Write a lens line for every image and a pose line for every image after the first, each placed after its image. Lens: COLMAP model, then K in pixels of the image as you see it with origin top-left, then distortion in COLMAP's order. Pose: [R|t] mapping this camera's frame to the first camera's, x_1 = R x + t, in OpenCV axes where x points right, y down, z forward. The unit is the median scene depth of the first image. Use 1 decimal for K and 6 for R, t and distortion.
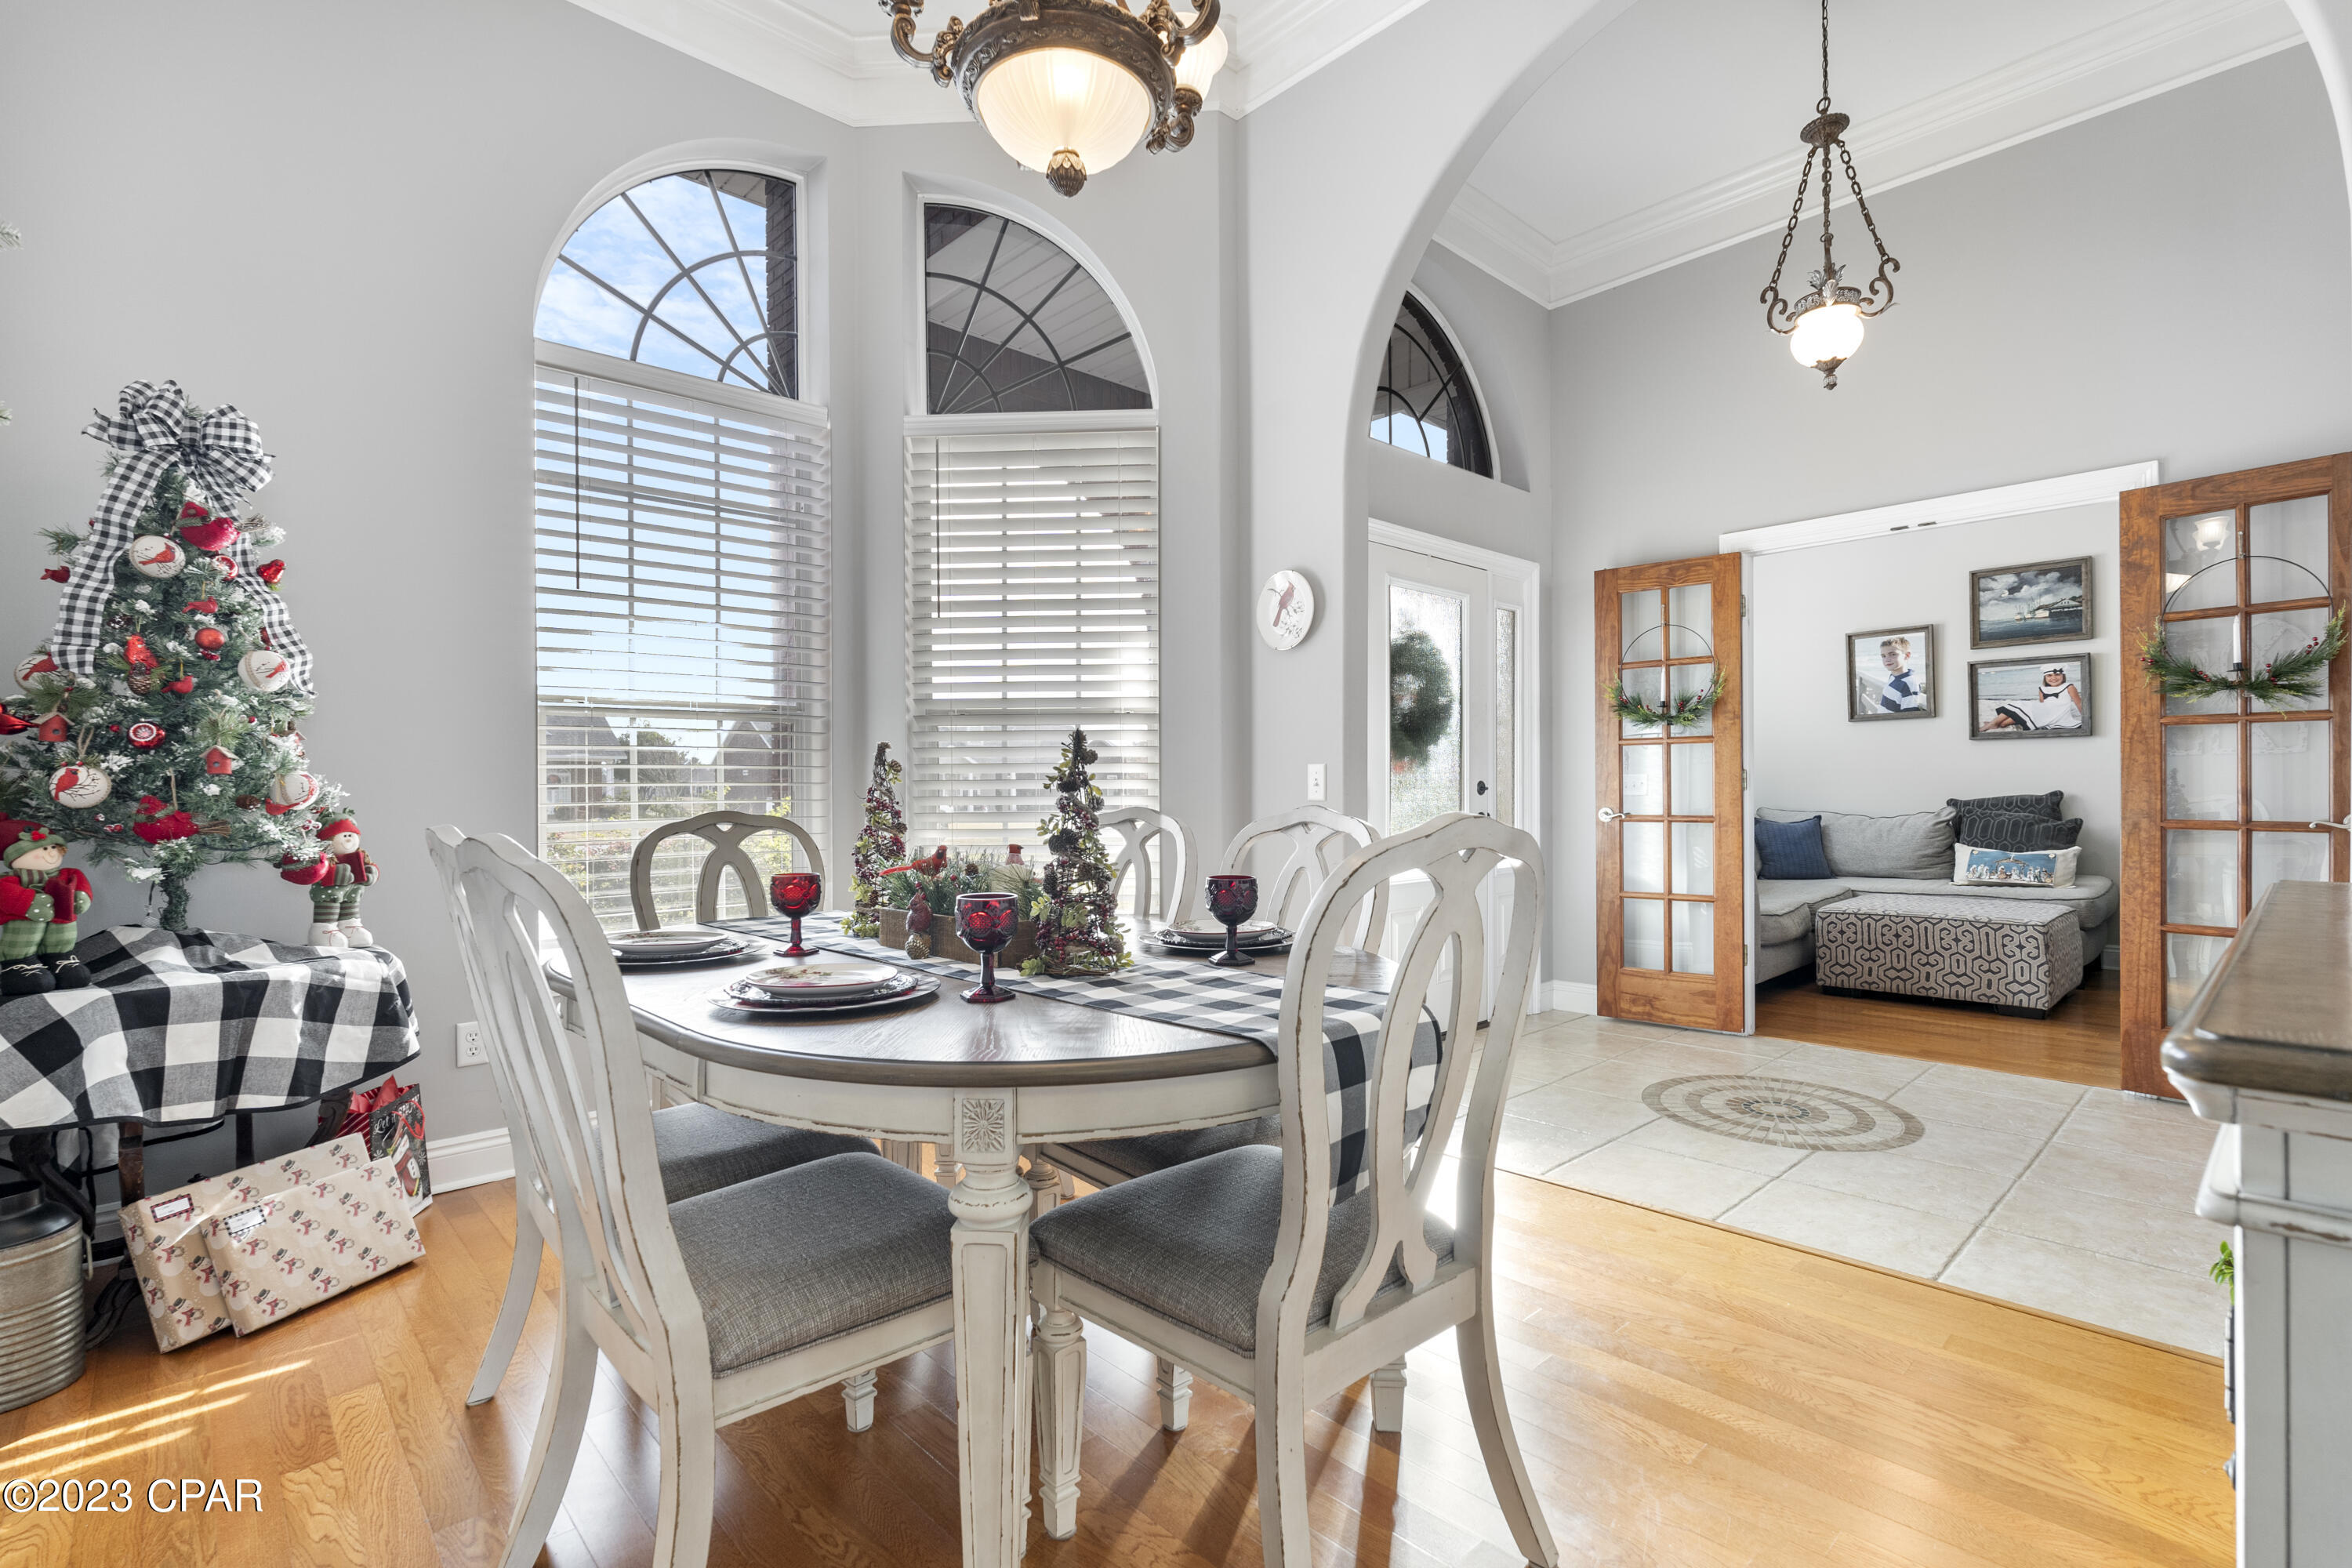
lens RADIAL K [[1082.4, 0, 1176.0], [0, 1082.4, 784.0], [0, 0, 1]] dist [-0.001478, -0.000111]
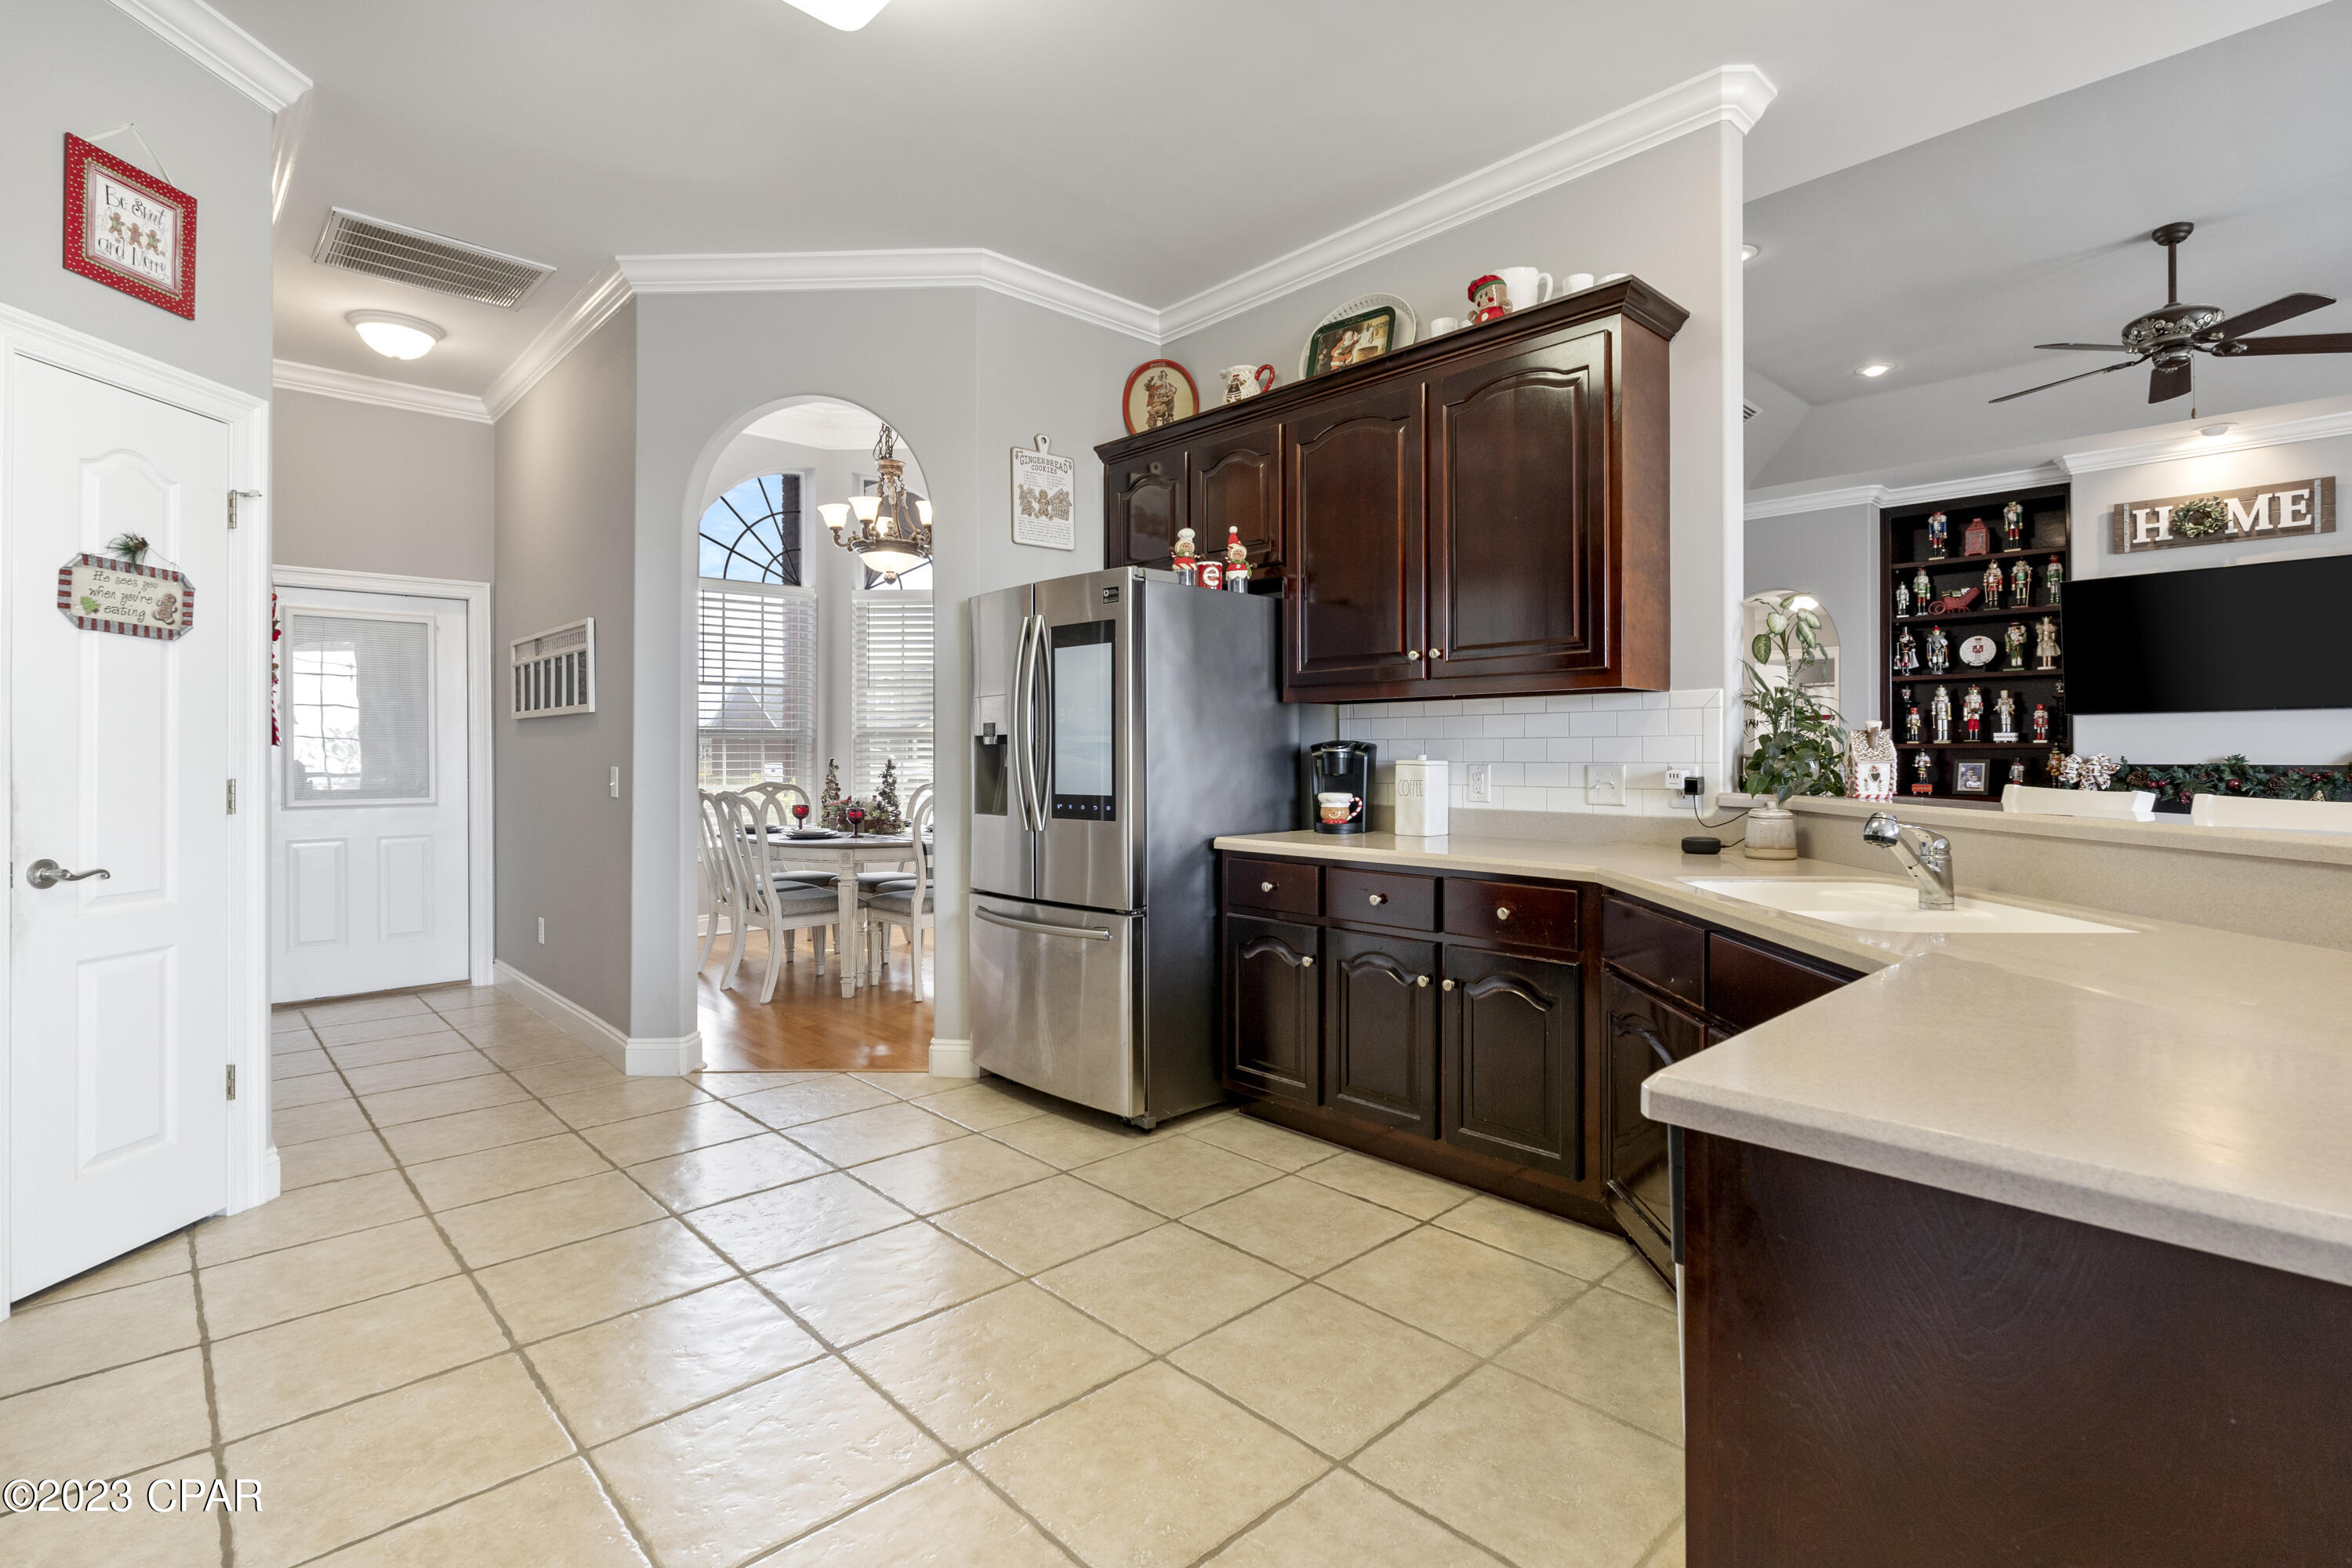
lens RADIAL K [[1111.7, 0, 1196.6], [0, 1111.7, 762.1], [0, 0, 1]] dist [-0.000046, 0.000187]
pose [[0.999919, 0.005239, 0.011594, 0.230656], [-0.005380, 0.999912, 0.012134, -0.025042], [-0.011530, -0.012195, 0.999859, -0.678764]]
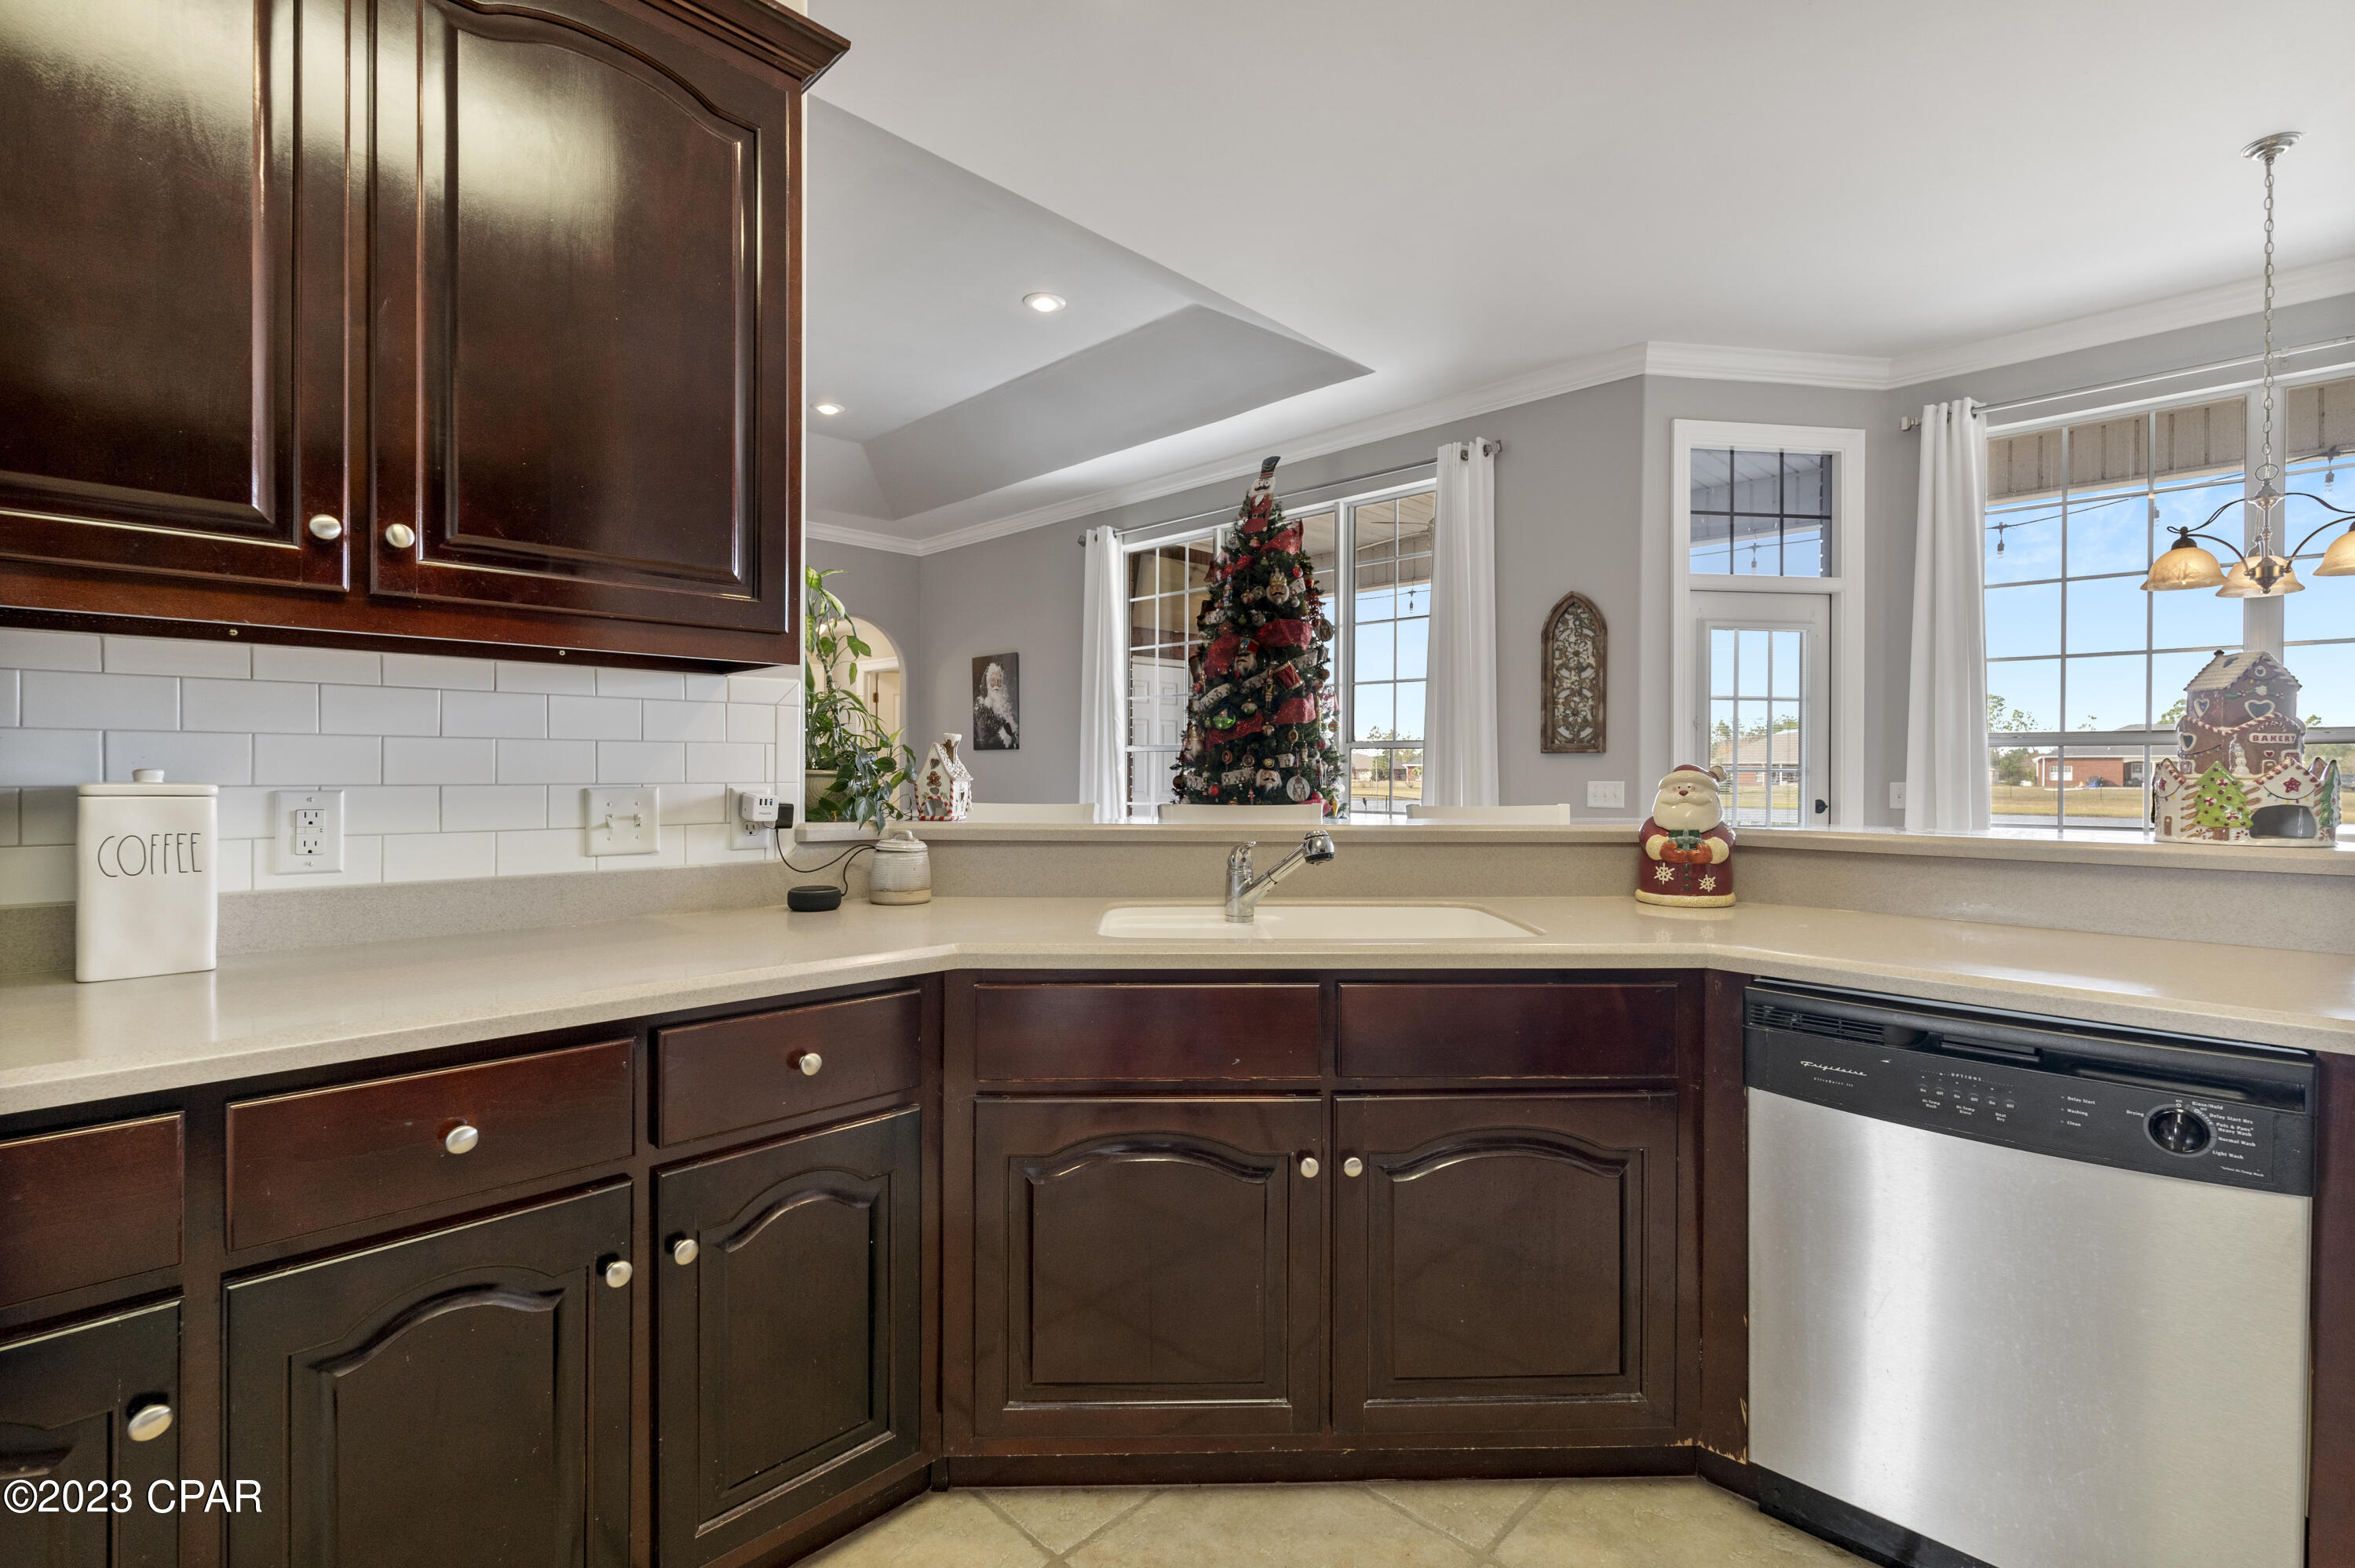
lens RADIAL K [[1060.5, 0, 1181.8], [0, 1060.5, 767.6], [0, 0, 1]] dist [-0.003270, -0.000212]
pose [[-0.054453, 0.009476, 0.998471, 0.115813], [-0.007828, 0.999920, -0.009917, -0.022186], [-0.998486, -0.008356, -0.054374, -0.275528]]
